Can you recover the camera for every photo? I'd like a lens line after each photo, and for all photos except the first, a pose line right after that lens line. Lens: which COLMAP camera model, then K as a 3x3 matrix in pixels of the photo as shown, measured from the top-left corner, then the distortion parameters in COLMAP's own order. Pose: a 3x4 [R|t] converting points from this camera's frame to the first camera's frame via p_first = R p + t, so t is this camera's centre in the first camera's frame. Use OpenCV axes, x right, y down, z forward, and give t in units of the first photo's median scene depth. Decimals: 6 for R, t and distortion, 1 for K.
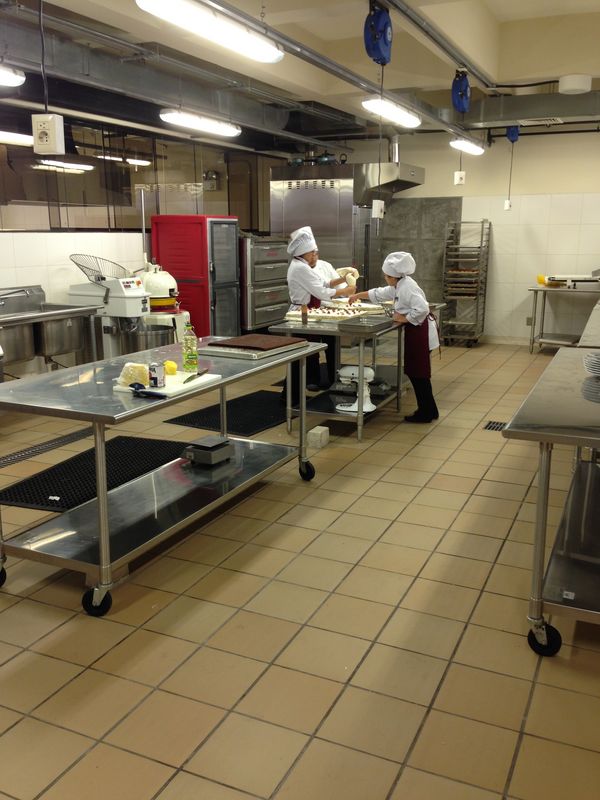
lens RADIAL K [[757.4, 0, 293.2], [0, 757.4, 400.0], [0, 0, 1]] dist [0.111926, 0.000000]
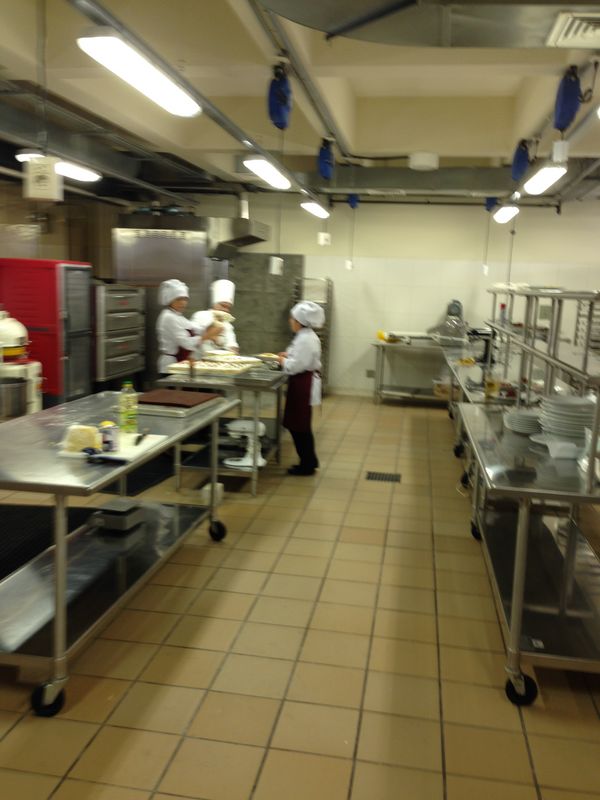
lens RADIAL K [[757.4, 0, 298.8], [0, 757.4, 405.7], [0, 0, 1]] dist [0.111926, 0.000000]
pose [[0.964443, -0.007644, 0.264182, -0.101493], [0.022138, 0.998405, -0.051927, -0.009614], [-0.263364, 0.055929, 0.963074, 0.025295]]
